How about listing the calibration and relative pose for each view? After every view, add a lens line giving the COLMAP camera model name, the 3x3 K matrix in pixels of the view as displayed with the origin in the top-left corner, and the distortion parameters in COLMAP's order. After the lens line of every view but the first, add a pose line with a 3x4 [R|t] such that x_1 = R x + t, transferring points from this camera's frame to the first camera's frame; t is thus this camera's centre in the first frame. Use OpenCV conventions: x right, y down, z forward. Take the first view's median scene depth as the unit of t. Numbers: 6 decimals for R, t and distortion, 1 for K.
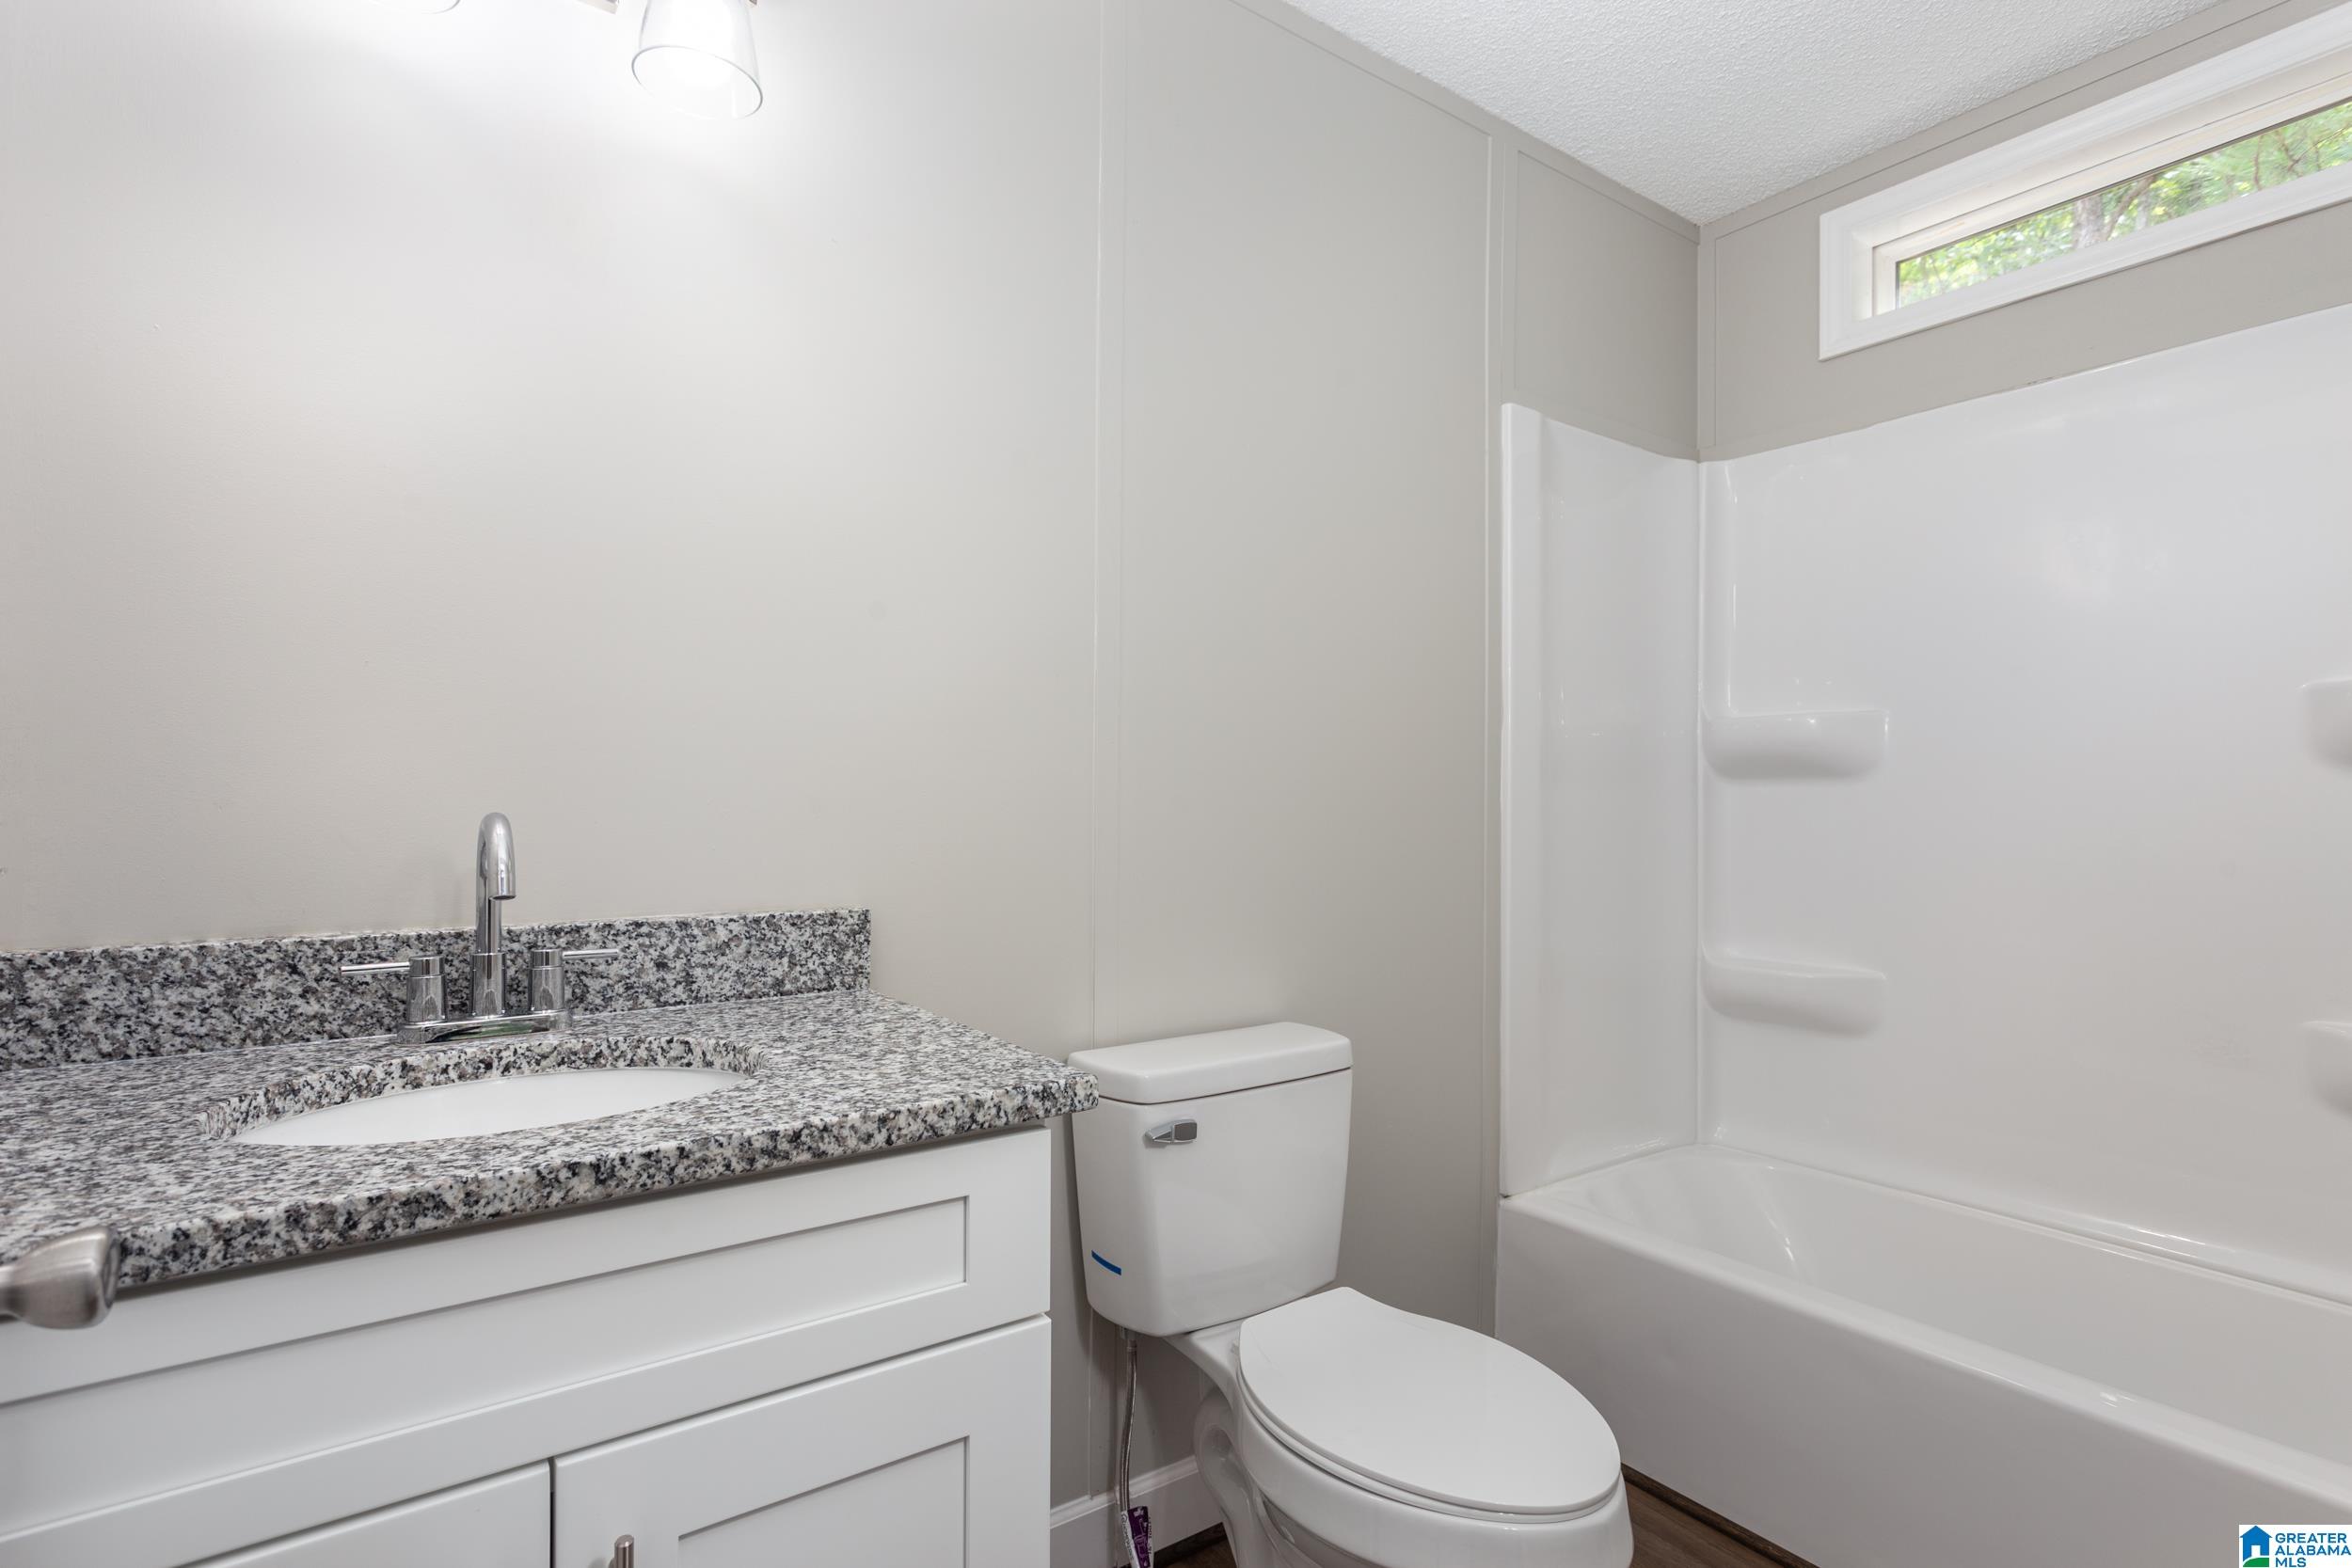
lens RADIAL K [[1146.0, 0, 1184.2], [0, 1146.0, 825.0], [0, 0, 1]] dist [0.016485, -0.001149]
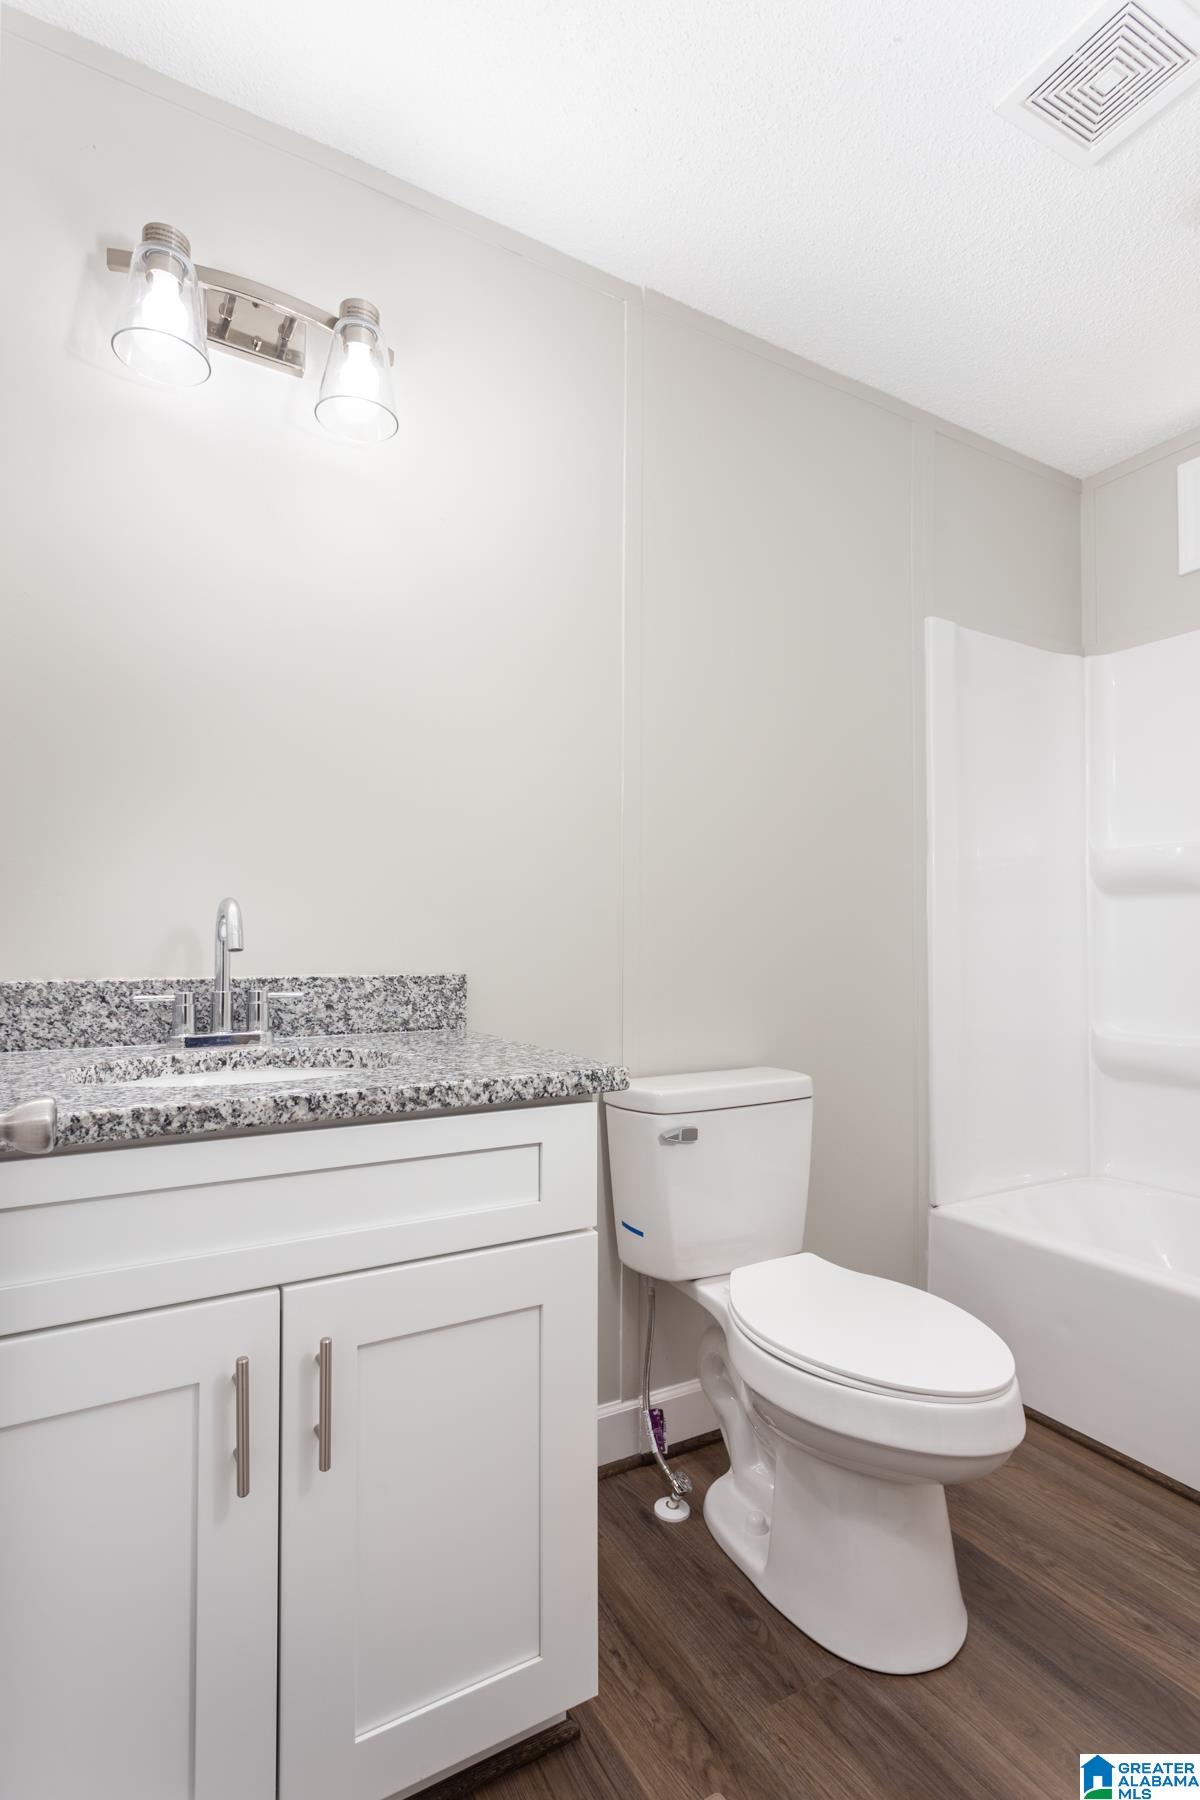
lens RADIAL K [[877.1, 0, 598.7], [0, 877.1, 917.3], [0, 0, 1]] dist [0.016485, -0.001149]
pose [[0.995104, -0.004536, -0.098732, -0.002609], [0.000255, 0.999061, -0.043334, 0.058879], [0.098835, 0.043096, 0.994170, -0.084990]]
